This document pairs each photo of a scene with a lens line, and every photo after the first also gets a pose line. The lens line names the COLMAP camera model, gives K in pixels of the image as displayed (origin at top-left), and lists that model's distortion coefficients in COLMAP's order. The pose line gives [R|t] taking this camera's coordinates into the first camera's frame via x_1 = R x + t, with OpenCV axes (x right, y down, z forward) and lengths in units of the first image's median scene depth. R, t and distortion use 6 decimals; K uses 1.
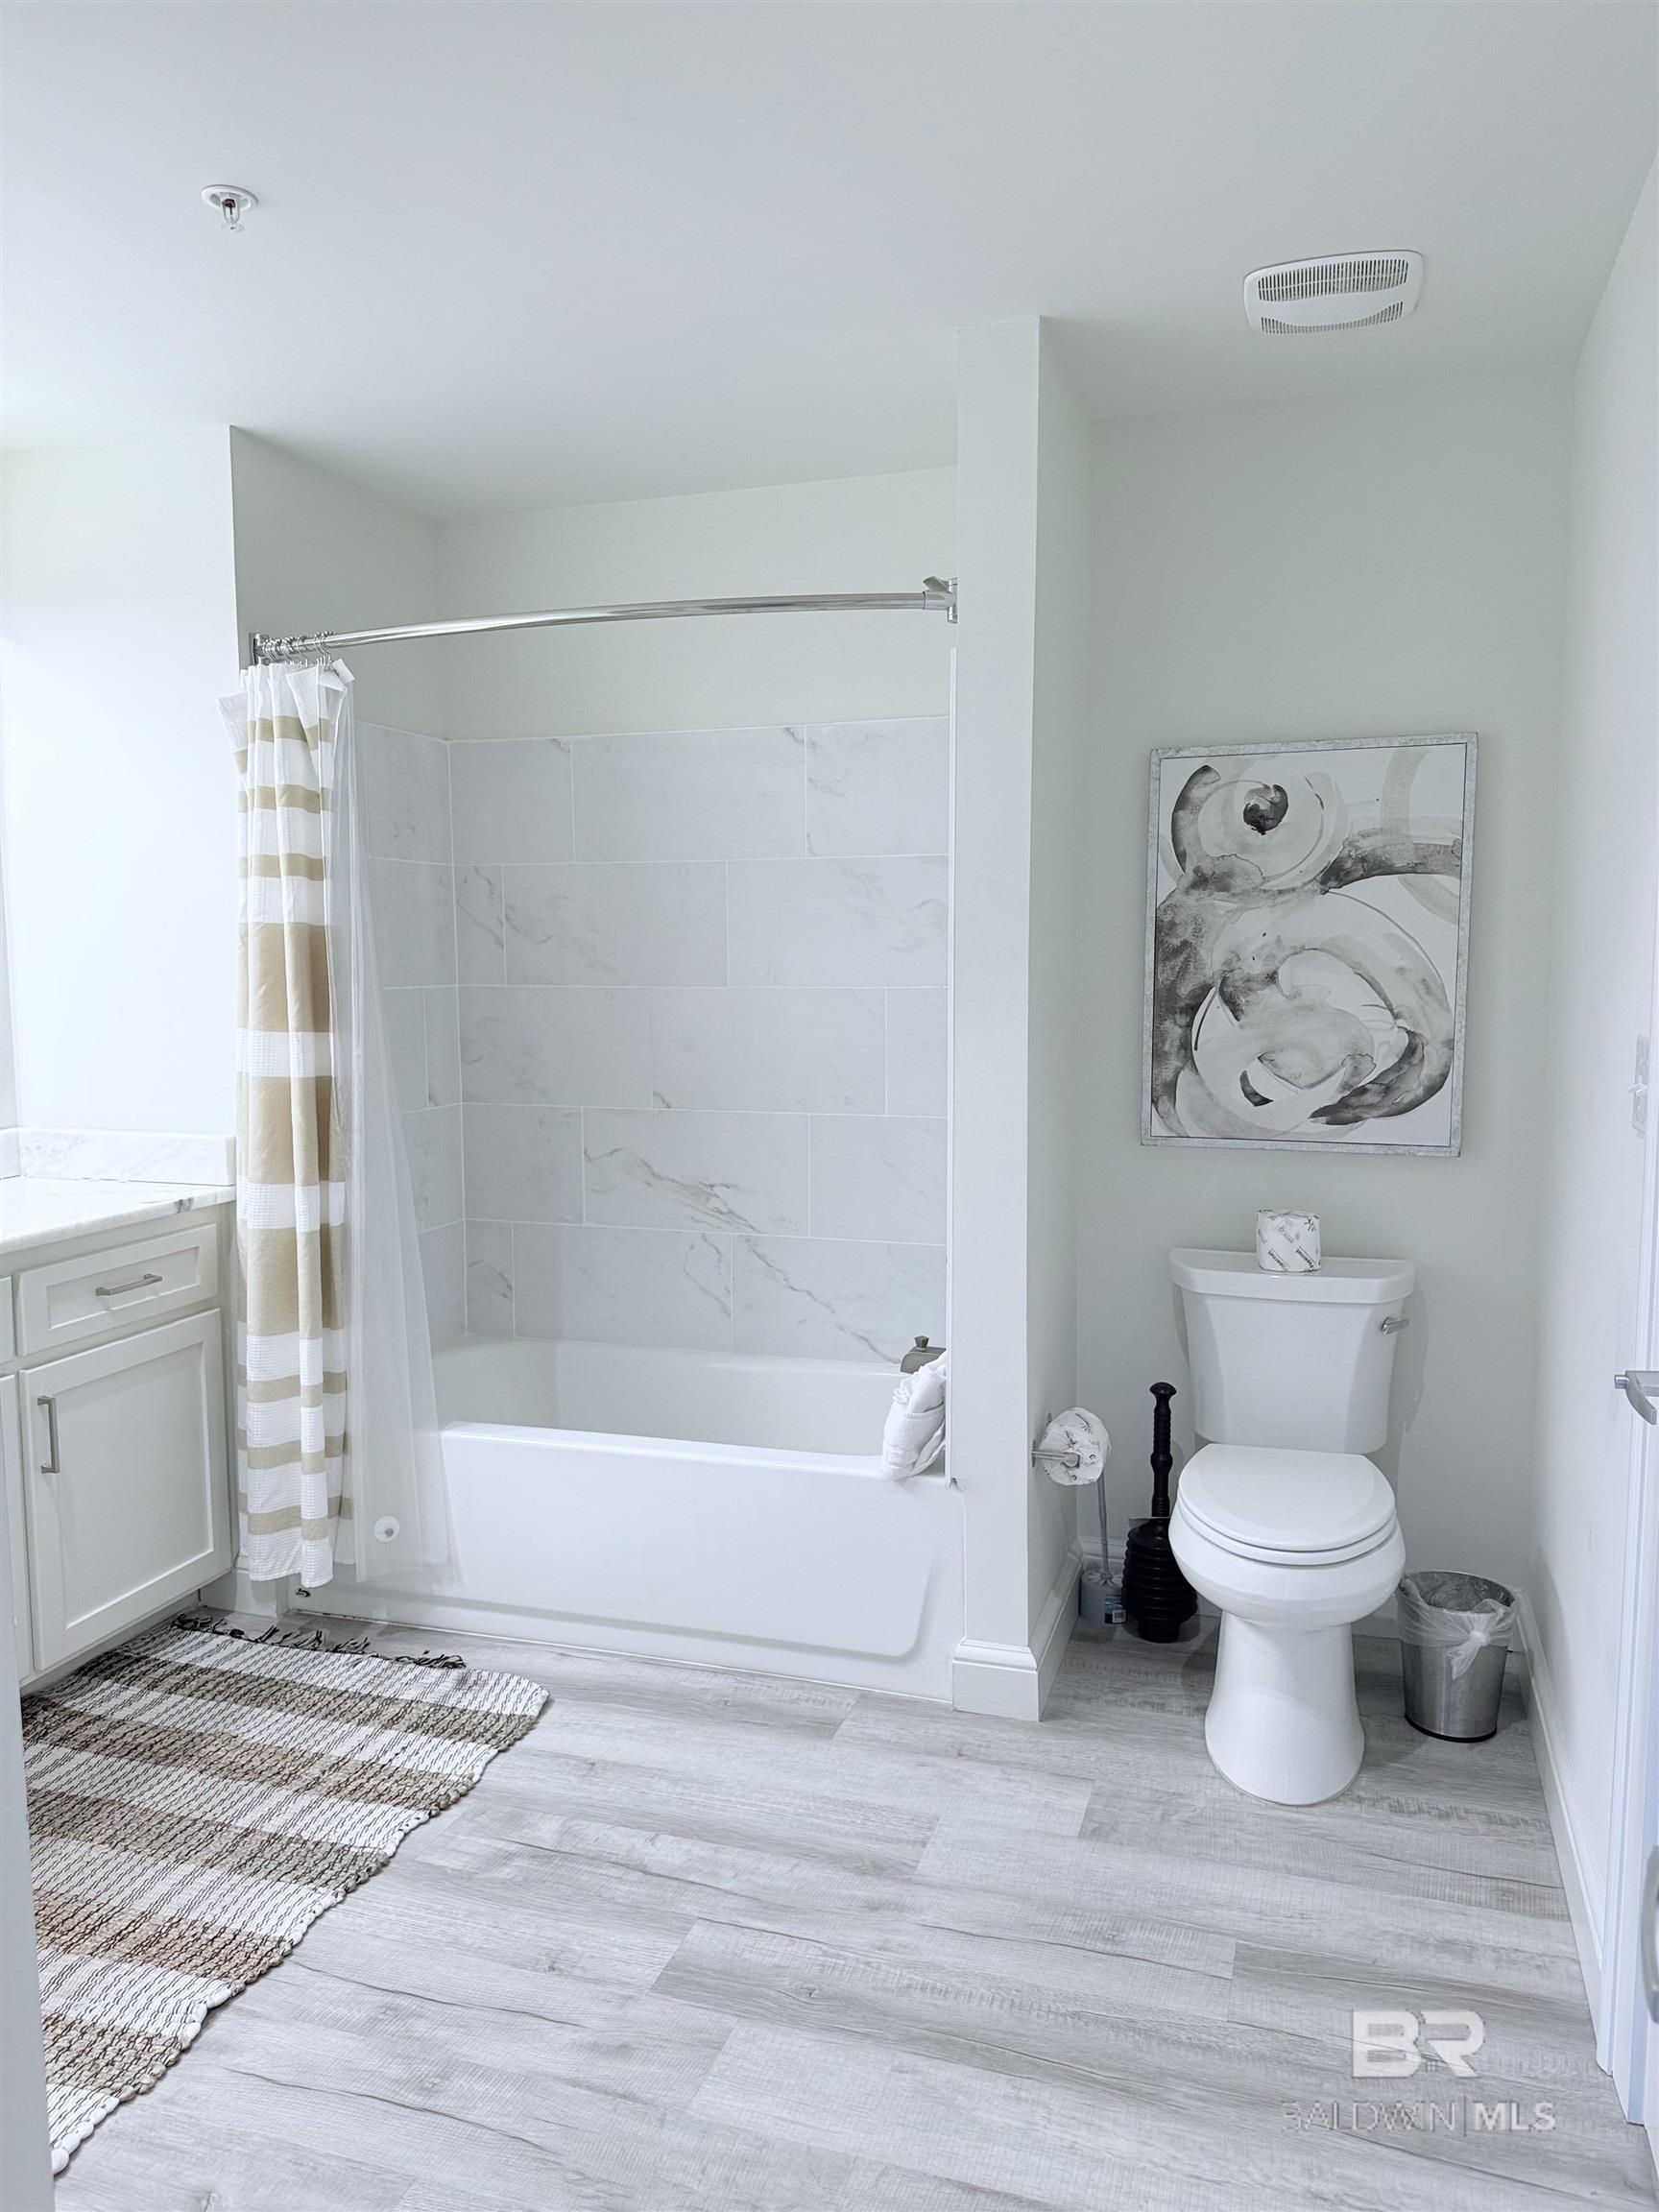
lens RADIAL K [[1567.2, 0, 848.8], [0, 1567.2, 1086.6], [0, 0, 1]] dist [0.047217, -0.050343]
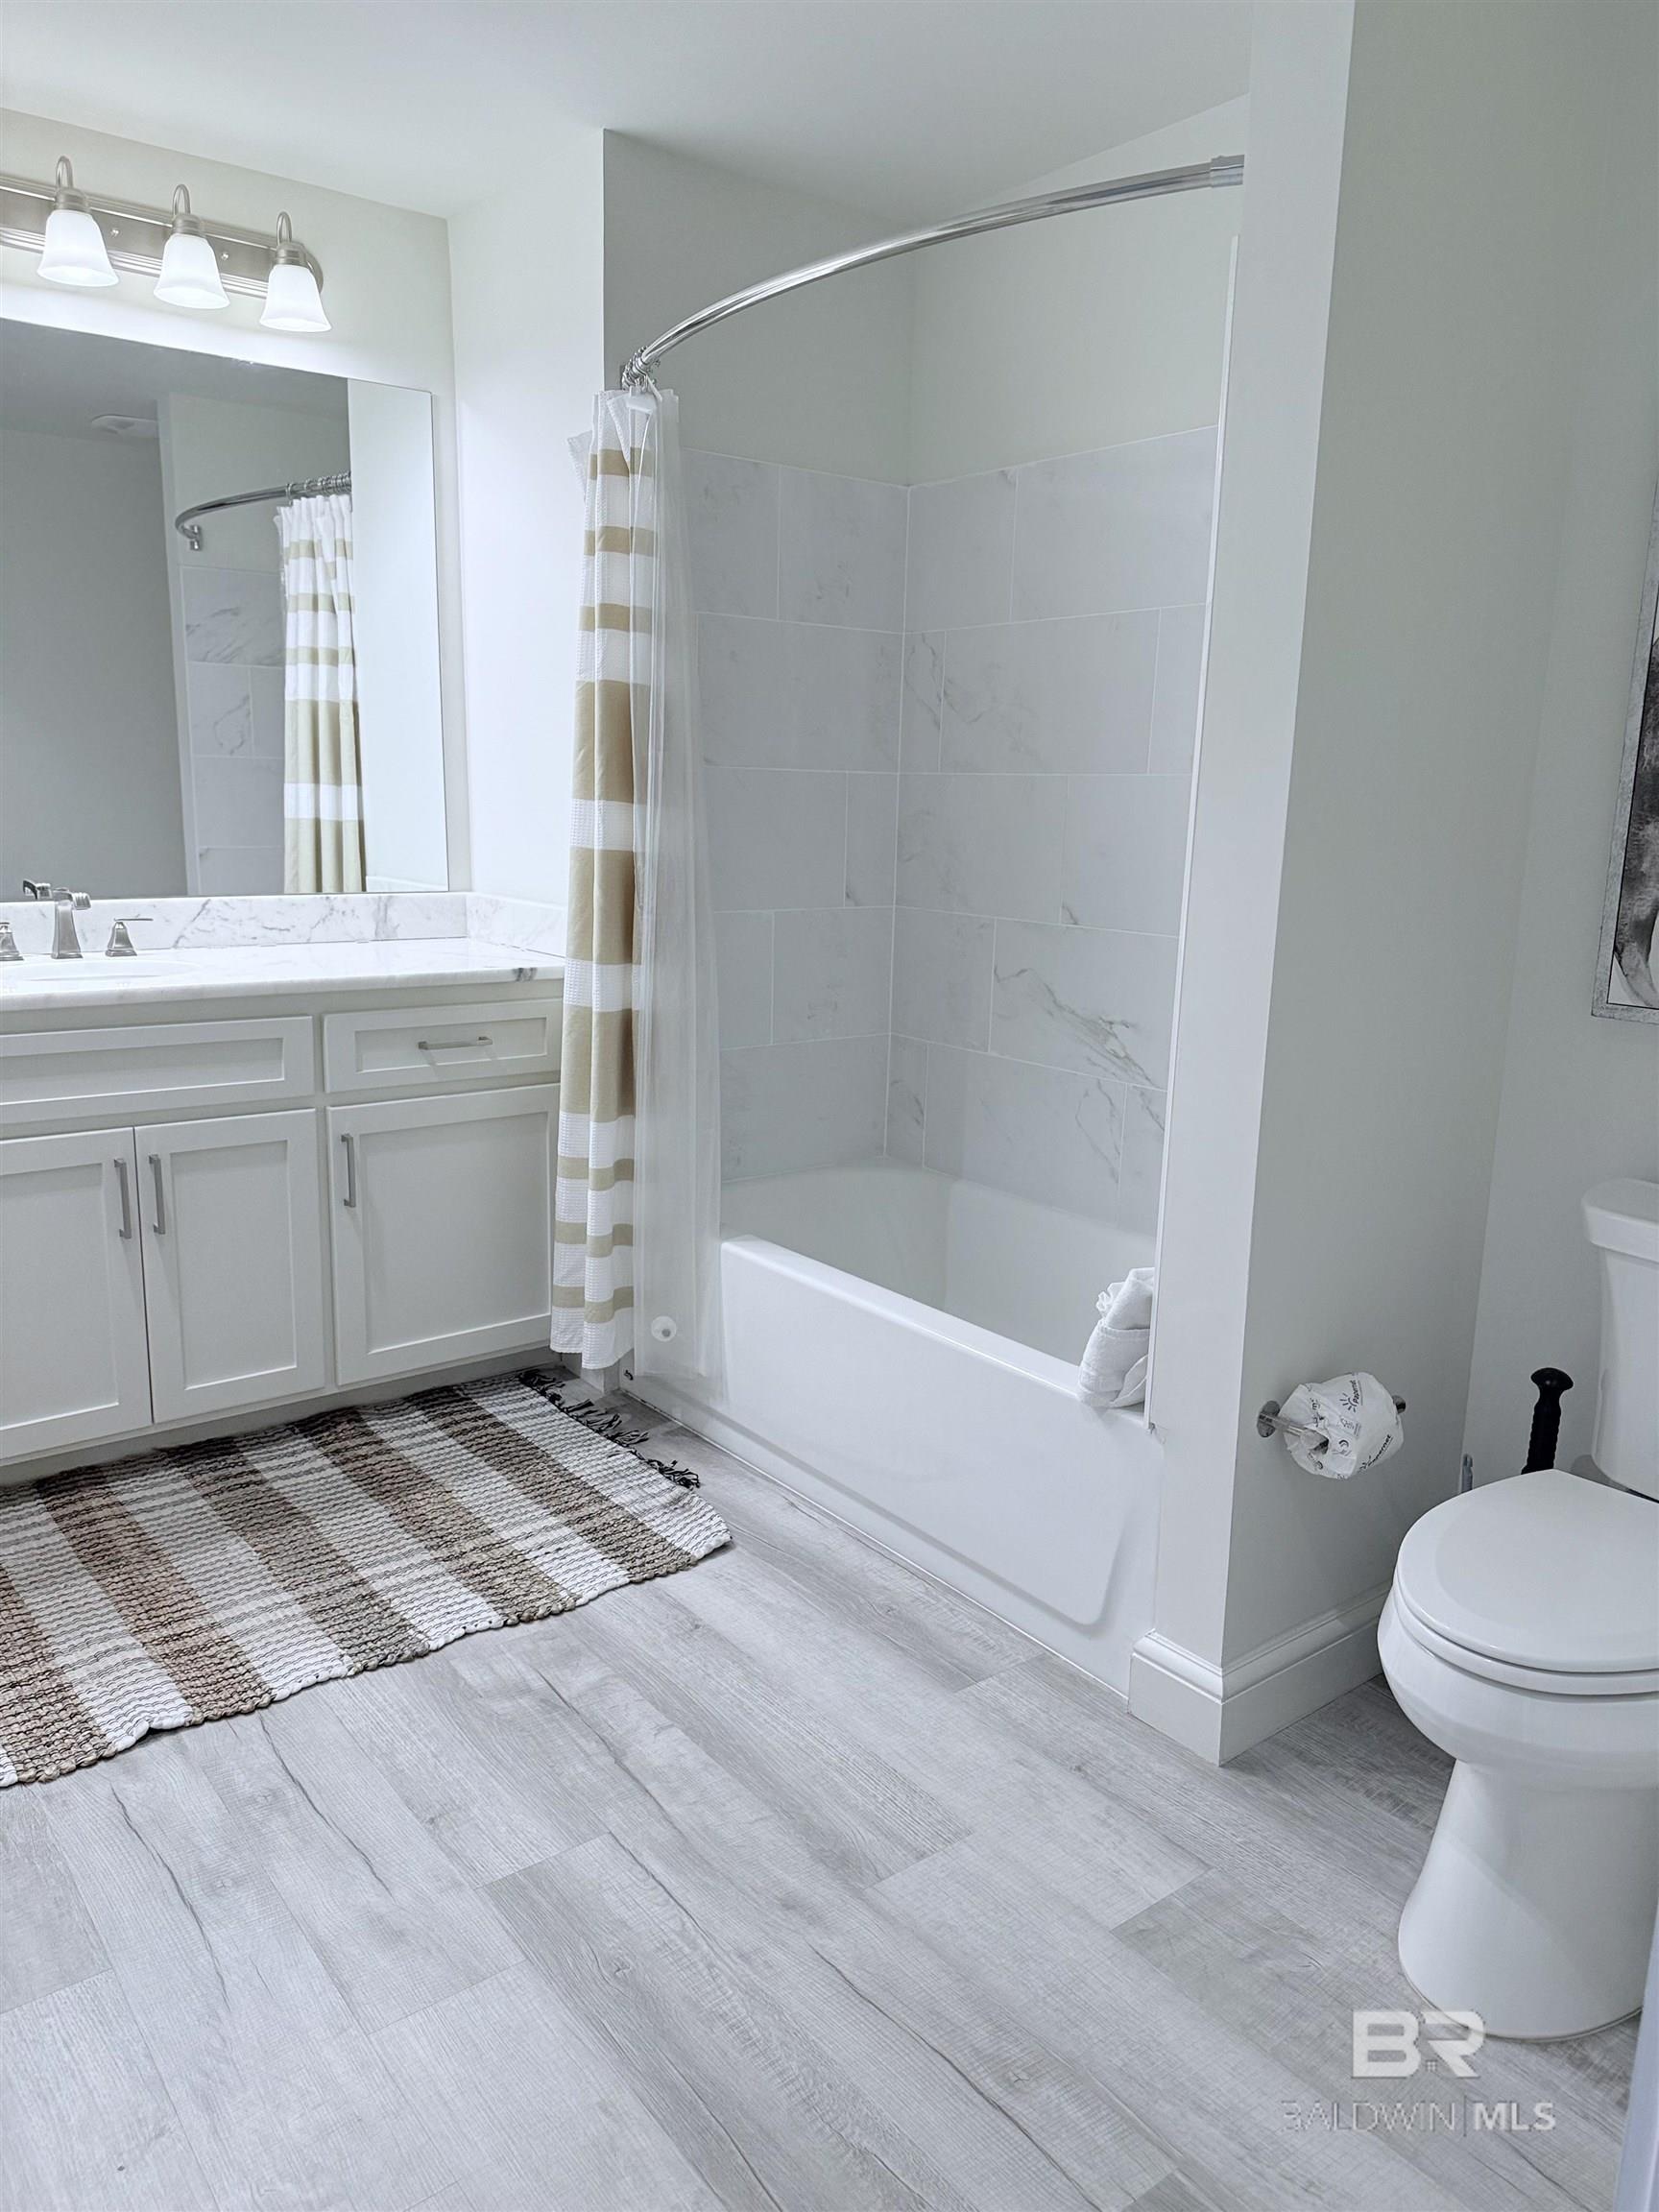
lens RADIAL K [[1567.2, 0, 901.8], [0, 1567.2, 1113.3], [0, 0, 1]] dist [0.047217, -0.050343]
pose [[0.831088, 0.138208, -0.538693, 0.347954], [-0.079794, 0.988240, 0.130438, 0.014515], [0.550386, -0.065421, 0.832343, 0.316295]]
